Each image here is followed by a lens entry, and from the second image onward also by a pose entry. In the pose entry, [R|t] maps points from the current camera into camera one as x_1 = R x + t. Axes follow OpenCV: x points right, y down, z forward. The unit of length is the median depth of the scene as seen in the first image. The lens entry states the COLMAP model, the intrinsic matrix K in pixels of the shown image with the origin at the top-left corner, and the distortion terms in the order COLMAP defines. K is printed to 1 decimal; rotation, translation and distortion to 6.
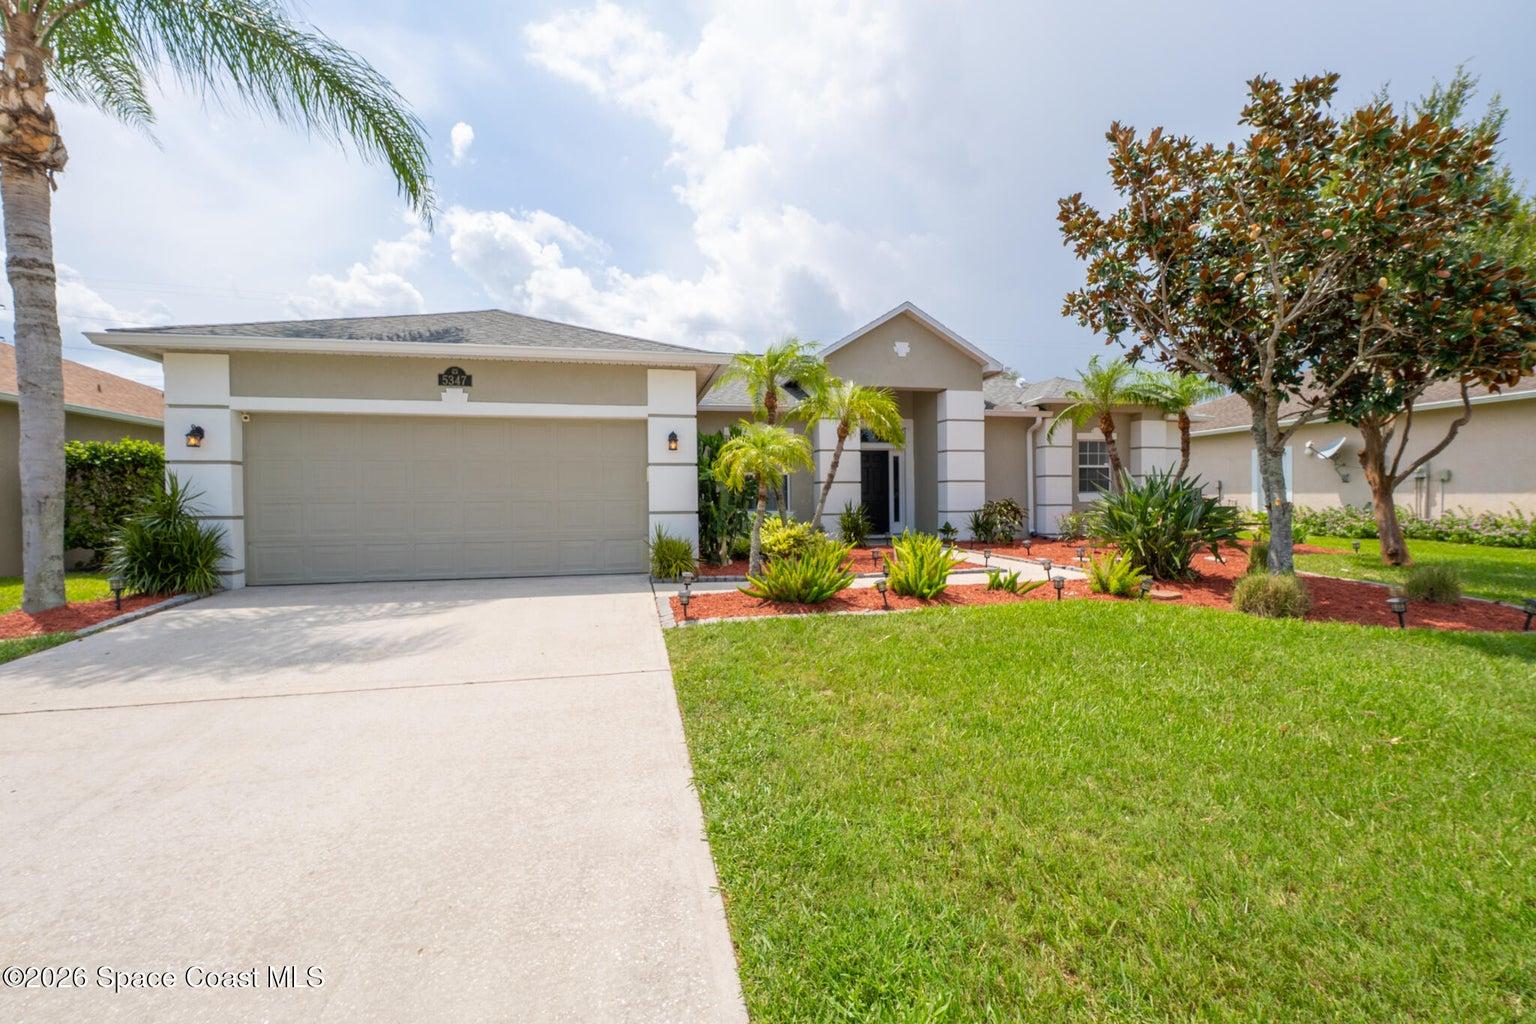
lens RADIAL K [[644.5, 0, 768.0], [0, 644.5, 512.0], [0, 0, 1]] dist [0.000835, 0.000111]
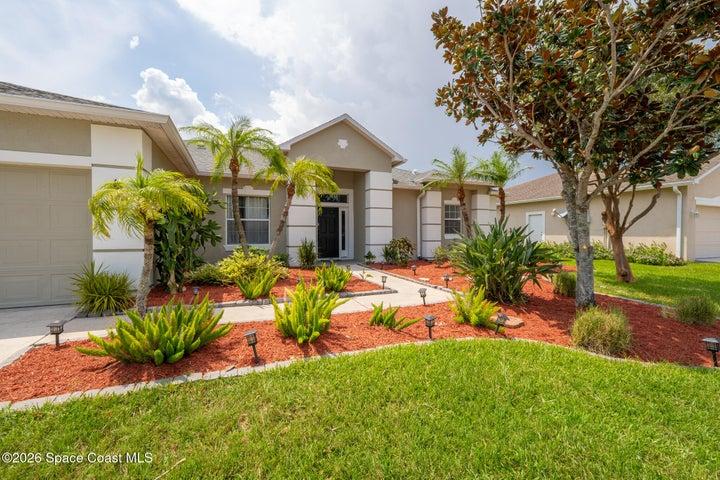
lens RADIAL K [[302.1, 0, 360.0], [0, 302.1, 240.0], [0, 0, 1]] dist [0.000835, 0.000111]
pose [[0.984154, 0.006097, 0.177210, 0.132267], [-0.006411, 0.999979, 0.001197, -0.015745], [-0.177199, -0.002314, 0.984172, 0.279743]]
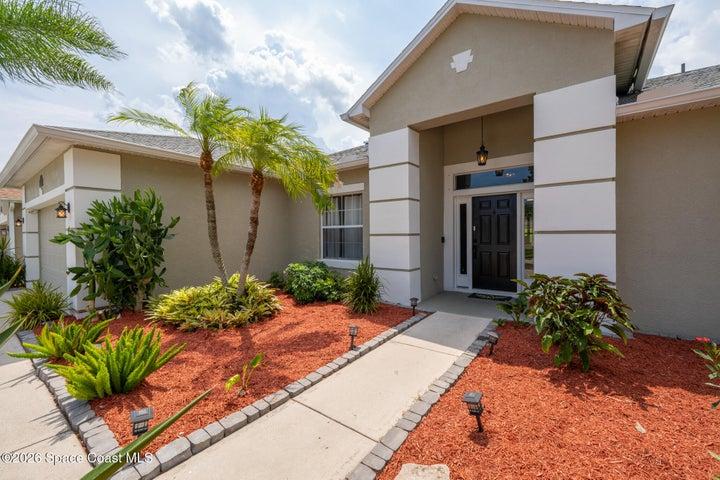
lens RADIAL K [[300.3, 0, 360.0], [0, 300.3, 240.0], [0, 0, 1]] dist [0.001608, 0.000308]
pose [[0.649381, 0.016226, -0.760290, 0.454309], [-0.007691, 0.999861, 0.014771, -0.049646], [0.760425, -0.003745, 0.649415, 0.757089]]
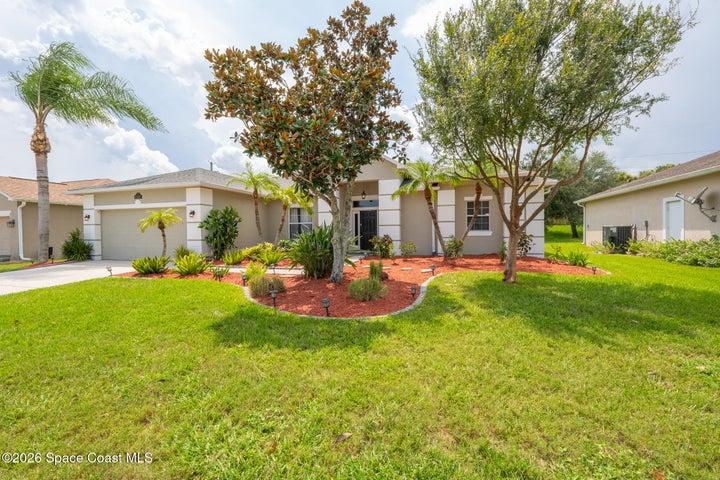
lens RADIAL K [[300.3, 0, 360.0], [0, 300.3, 240.0], [0, 0, 1]] dist [0.001608, 0.000308]
pose [[0.866035, 0.012749, -0.499822, 0.795027], [-0.008403, 0.999905, 0.010944, -0.014488], [0.499913, -0.005278, 0.866059, 0.185652]]
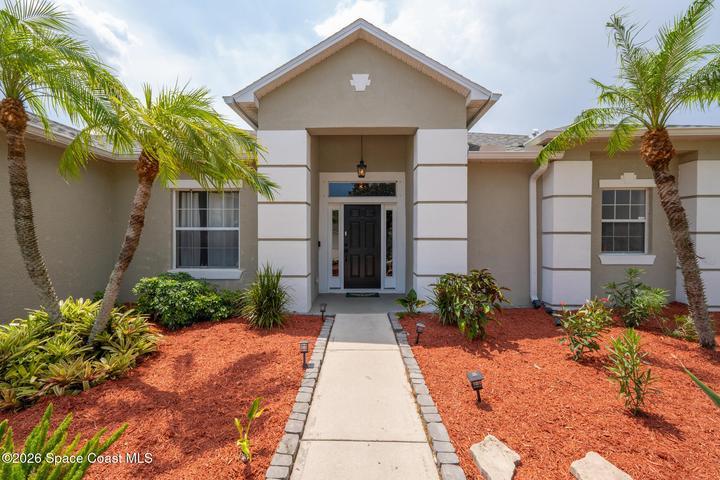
lens RADIAL K [[302.1, 0, 360.0], [0, 302.1, 240.0], [0, 0, 1]] dist [0.000835, 0.000111]
pose [[0.973781, 0.014555, -0.227021, 0.336785], [-0.014331, 0.999894, 0.002634, -0.053311], [0.227035, 0.000688, 0.973886, 0.691528]]
